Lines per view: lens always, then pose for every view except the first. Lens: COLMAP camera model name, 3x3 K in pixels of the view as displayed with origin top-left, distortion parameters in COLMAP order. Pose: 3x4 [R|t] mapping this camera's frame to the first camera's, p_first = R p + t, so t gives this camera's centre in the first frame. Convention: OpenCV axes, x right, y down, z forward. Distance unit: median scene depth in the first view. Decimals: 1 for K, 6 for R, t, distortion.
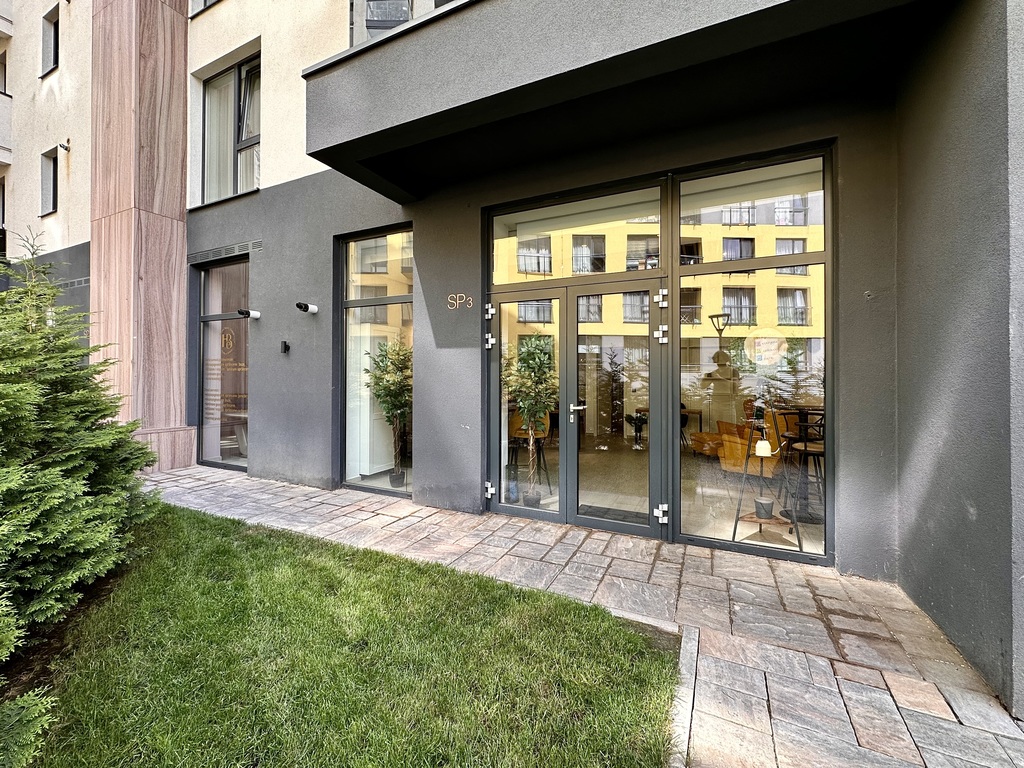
lens RADIAL K [[409.7, 0, 508.1], [0, 409.7, 377.7], [0, 0, 1]] dist [-0.001841, 0.000005]
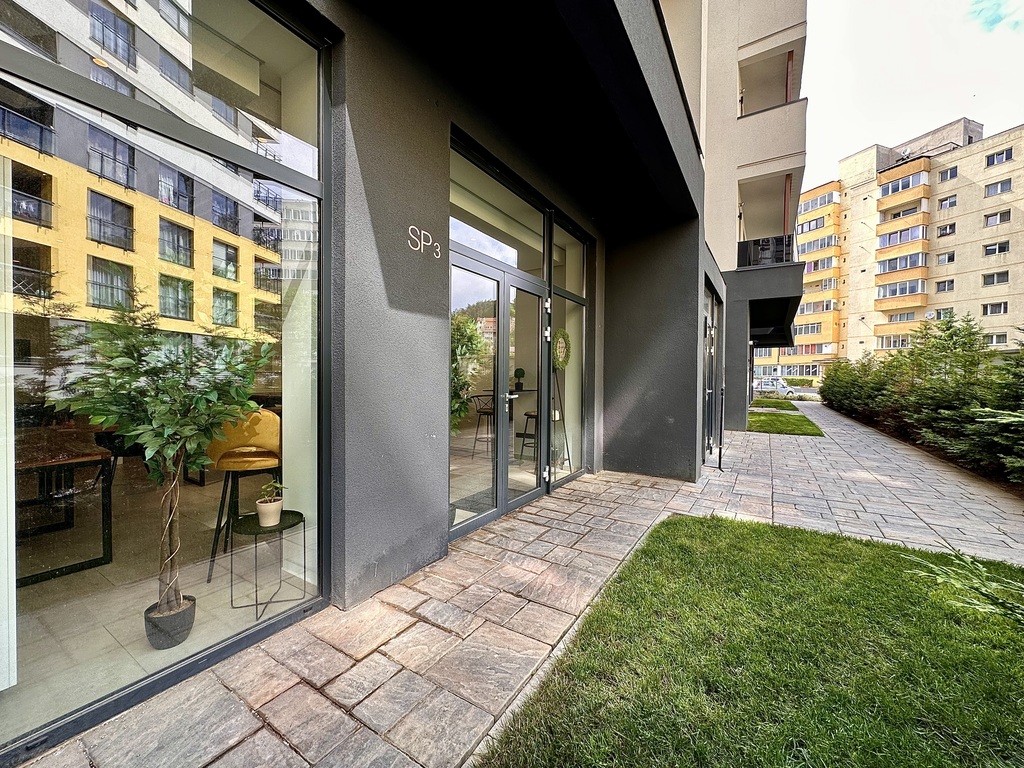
lens RADIAL K [[409.7, 0, 507.3], [0, 409.7, 382.1], [0, 0, 1]] dist [-0.001841, 0.000005]
pose [[0.122610, -0.010827, 0.992396, -0.879946], [0.000029, 0.999941, 0.010905, 0.030795], [-0.992455, -0.001309, 0.122603, 0.935898]]
